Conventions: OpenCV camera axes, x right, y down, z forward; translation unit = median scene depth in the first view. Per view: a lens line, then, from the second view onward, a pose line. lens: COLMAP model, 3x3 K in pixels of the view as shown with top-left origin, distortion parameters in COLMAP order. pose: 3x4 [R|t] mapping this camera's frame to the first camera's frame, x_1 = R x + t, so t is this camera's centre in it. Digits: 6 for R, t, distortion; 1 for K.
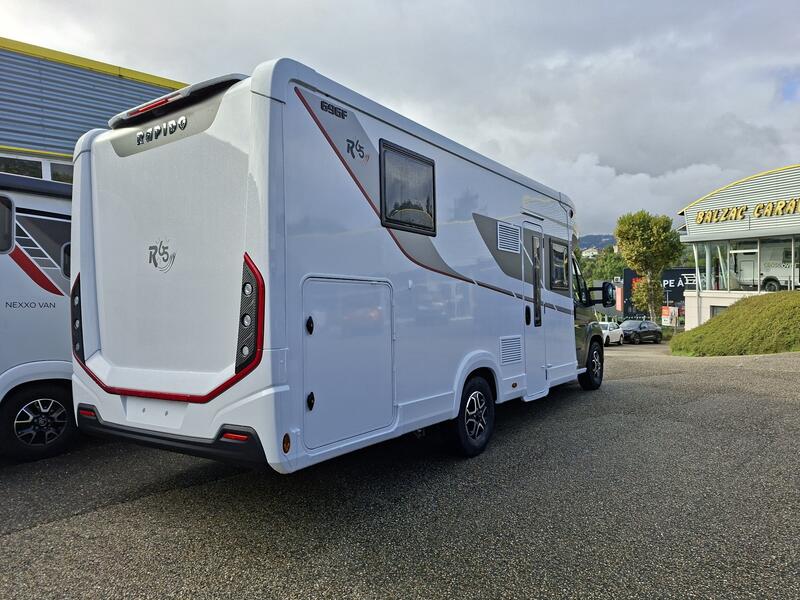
lens RADIAL K [[537.6, 0, 400.0], [0, 537.6, 300.0], [0, 0, 1]] dist [0.019226, -0.000661]
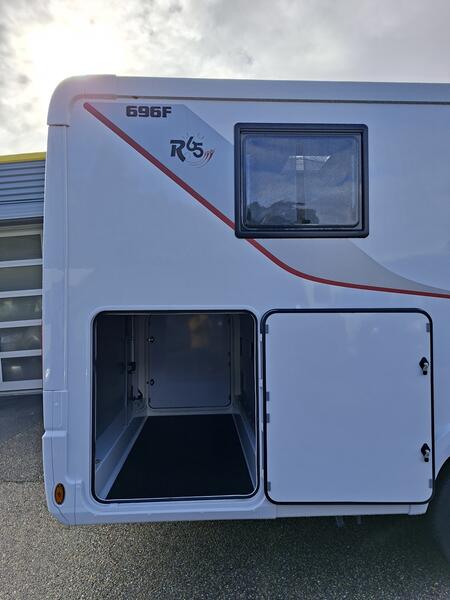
lens RADIAL K [[403.2, 0, 224.5], [0, 403.2, 307.6], [0, 0, 1]] dist [0.019226, -0.000661]
pose [[0.623399, -0.004648, -0.781890, 0.427086], [0.017338, 0.999819, 0.007879, -0.045374], [0.781711, -0.018468, 0.623367, 0.659731]]
